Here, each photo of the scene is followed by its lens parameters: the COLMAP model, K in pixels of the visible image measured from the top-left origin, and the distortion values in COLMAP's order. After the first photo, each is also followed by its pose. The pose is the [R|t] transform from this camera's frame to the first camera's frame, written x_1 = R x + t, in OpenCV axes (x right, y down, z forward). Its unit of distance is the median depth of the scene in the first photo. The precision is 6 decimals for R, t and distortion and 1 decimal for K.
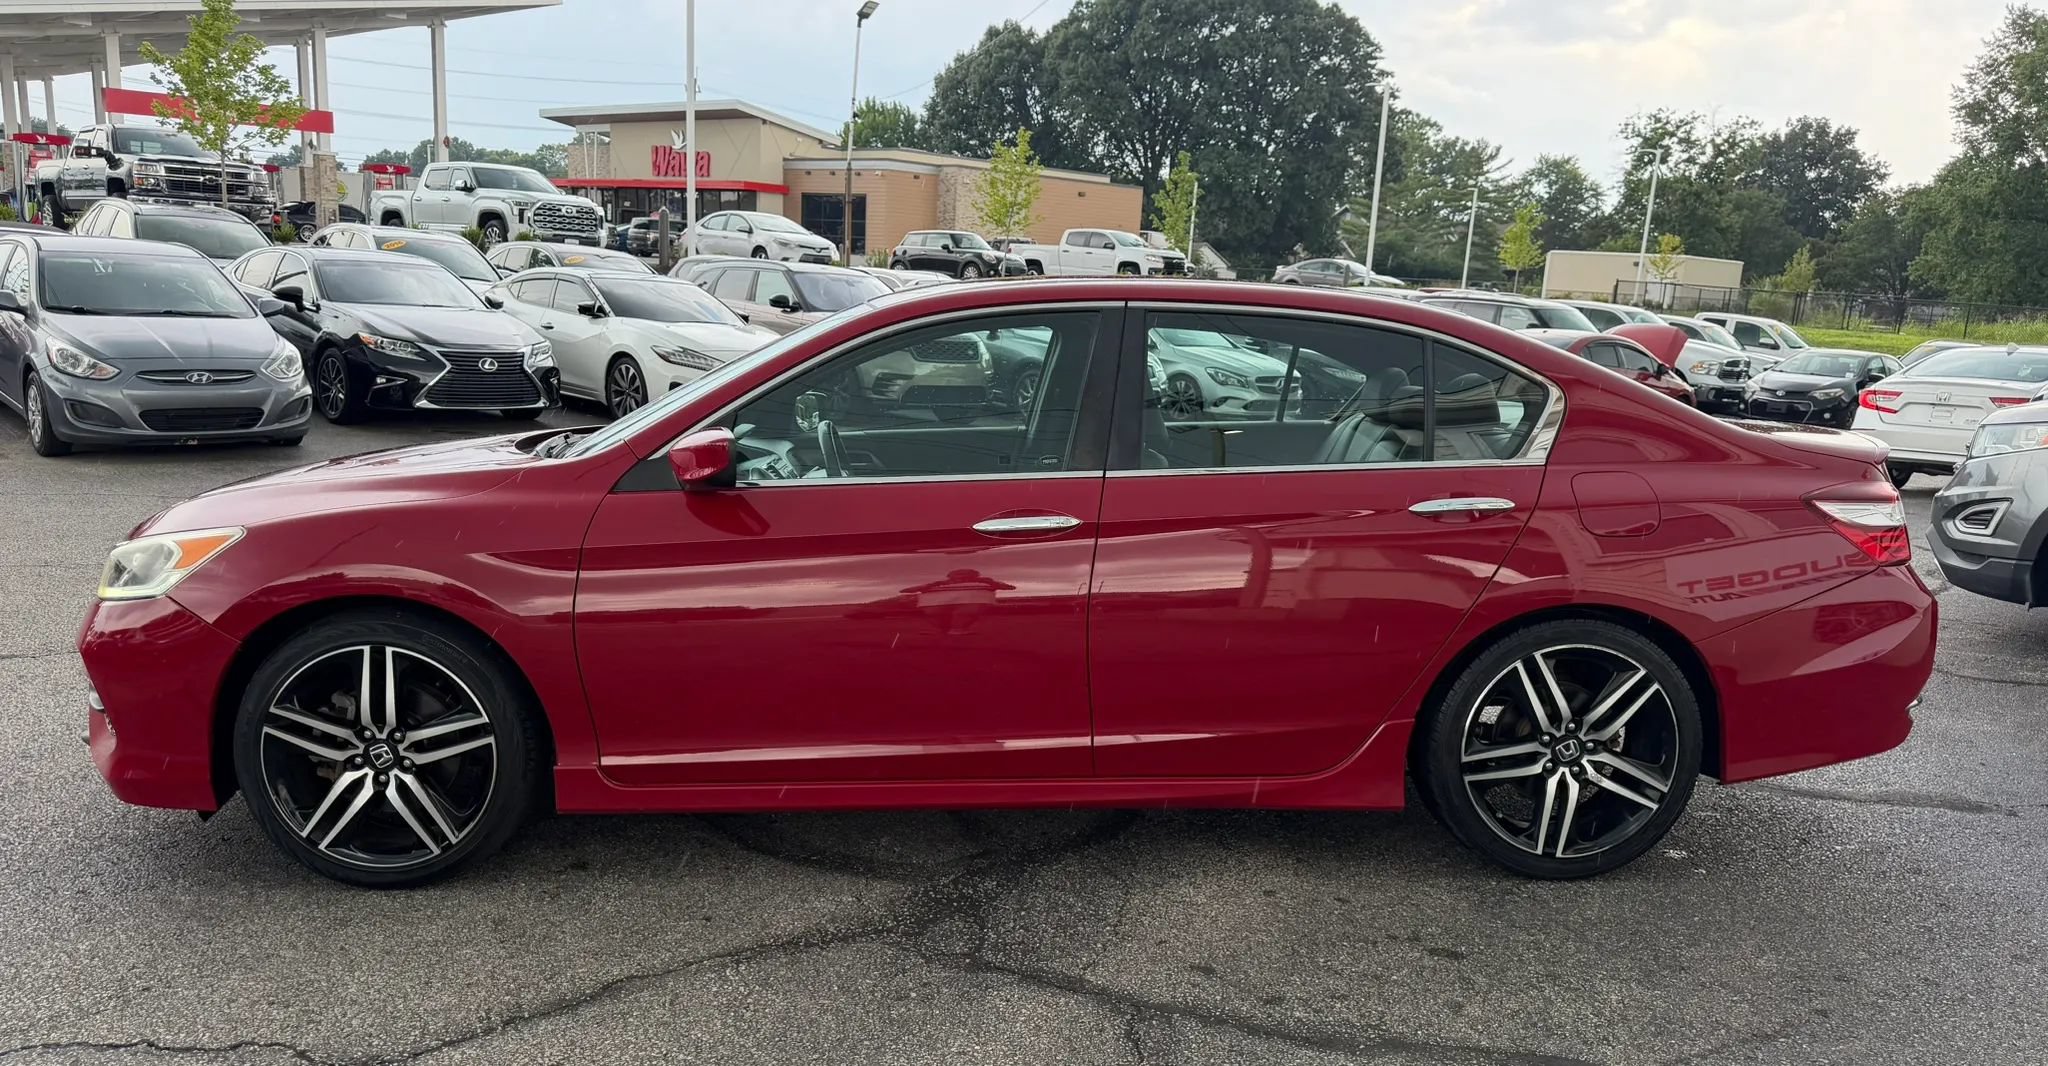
lens RADIAL K [[1529.4, 0, 1059.3], [0, 1529.4, 598.2], [0, 0, 1]] dist [0.034918, -0.061886]
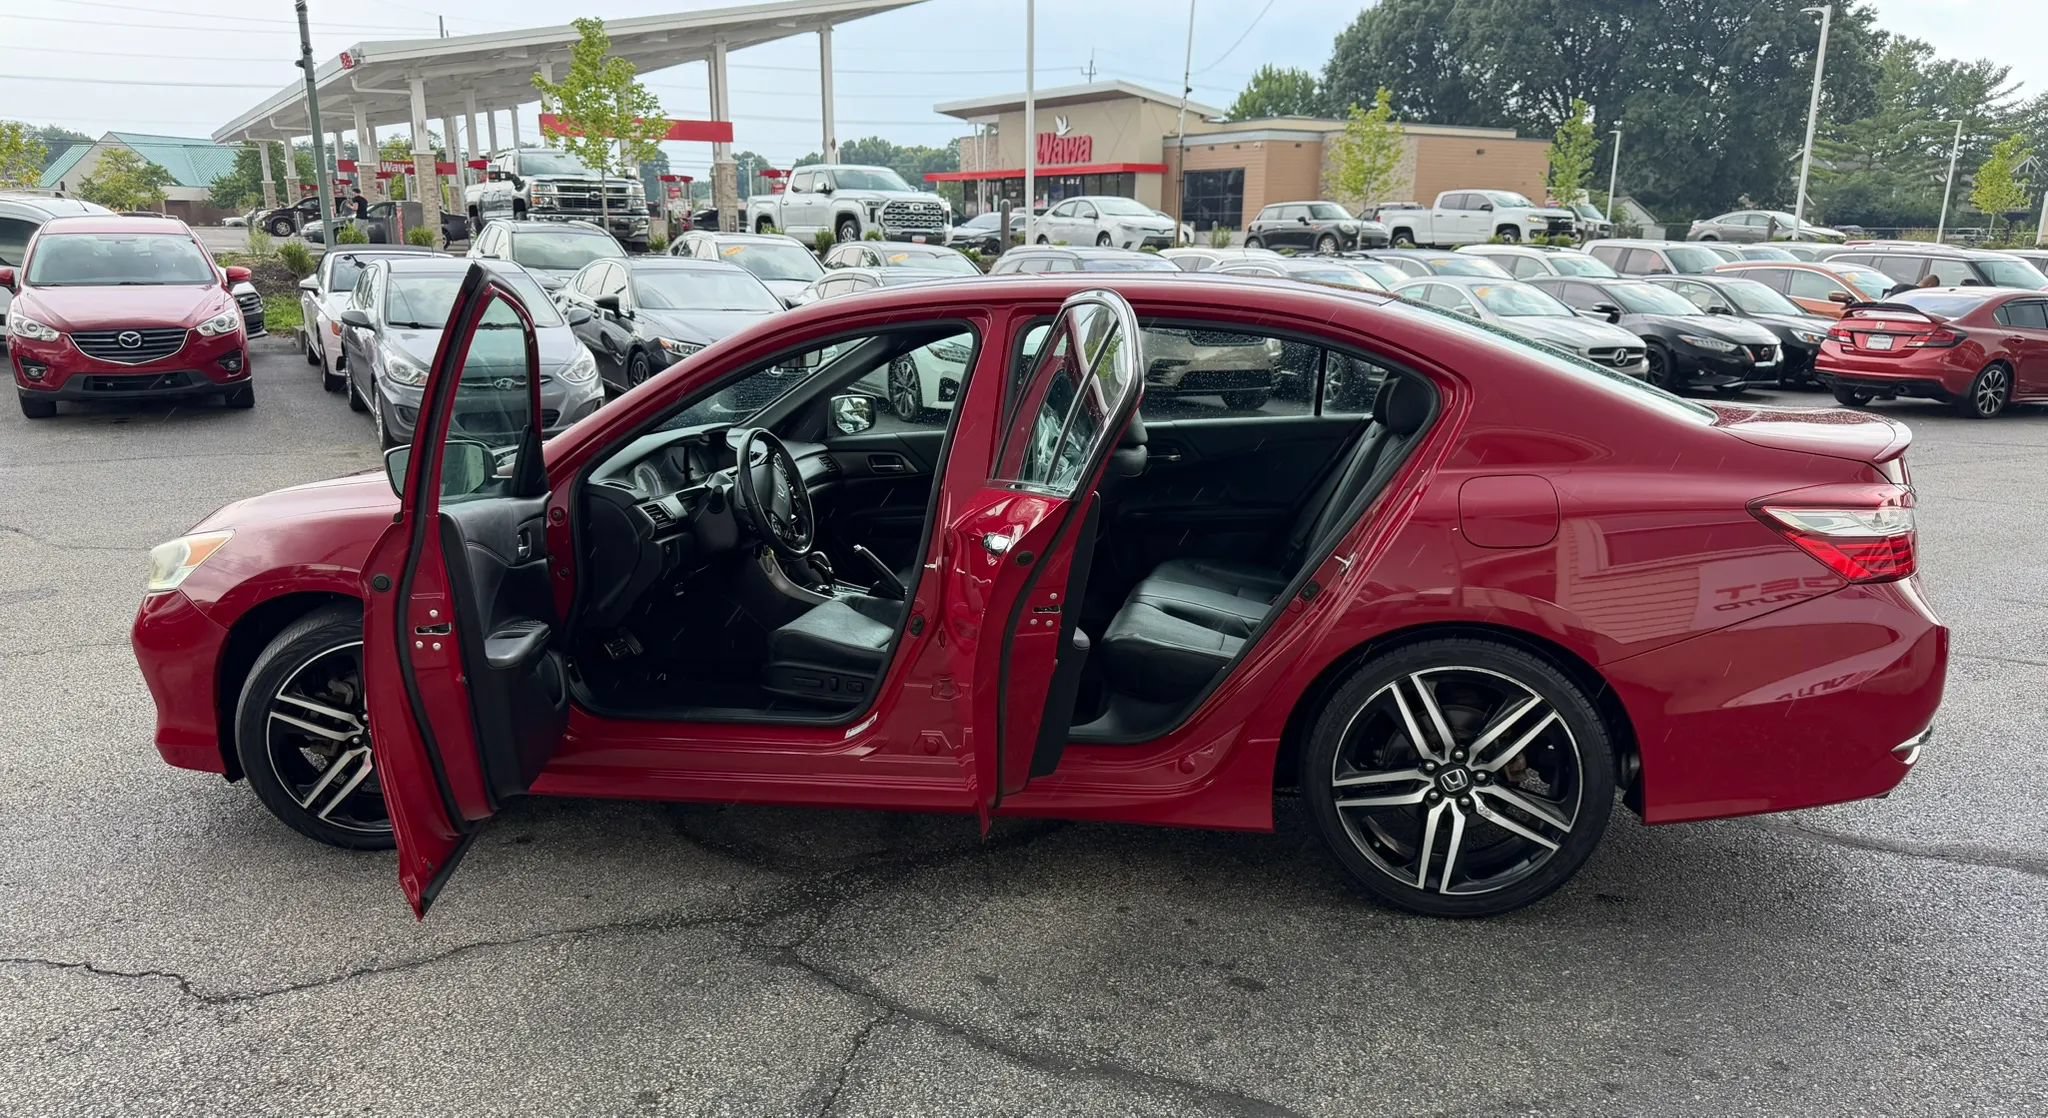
lens RADIAL K [[1530.2, 0, 1032.6], [0, 1530.2, 673.7], [0, 0, 1]] dist [0.079393, -0.161412]
pose [[0.959970, 0.030304, -0.278458, 0.063360], [-0.013578, 0.997996, 0.061799, -0.003429], [0.279773, -0.055544, 0.958458, 0.008244]]
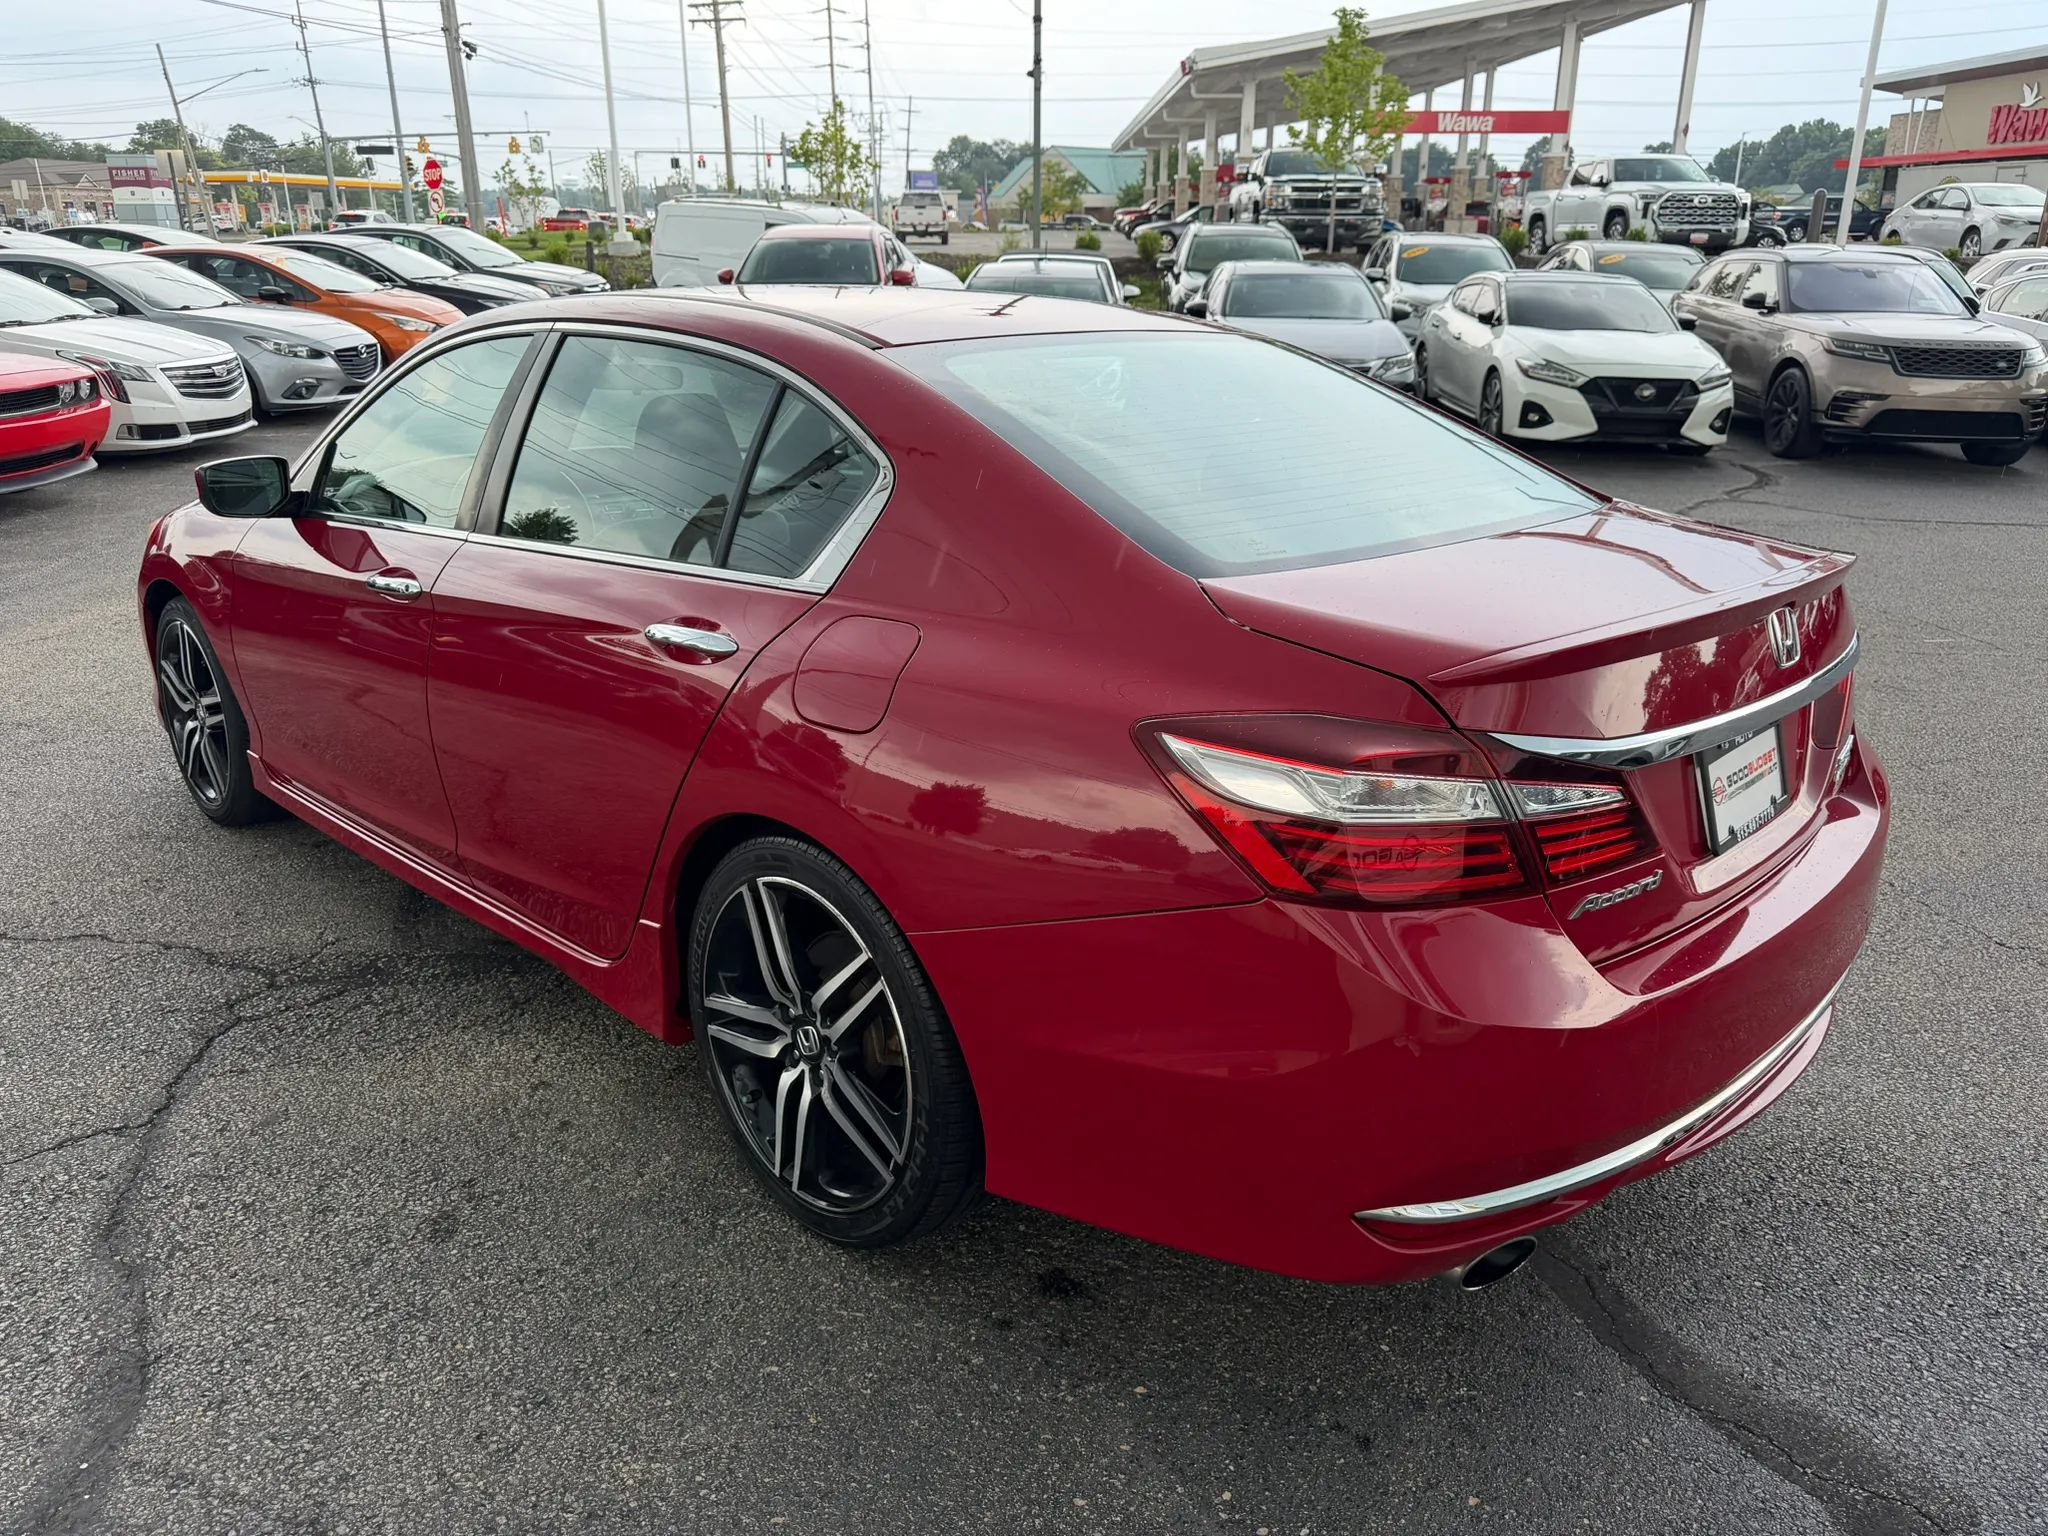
lens RADIAL K [[1505.5, 0, 996.0], [0, 1505.5, 771.1], [0, 0, 1]] dist [0.006477, -0.008298]
pose [[0.644366, 0.205942, -0.736464, 0.150748], [-0.124076, 0.978450, 0.165050, -0.022604], [0.754584, -0.014975, 0.656033, 0.119986]]
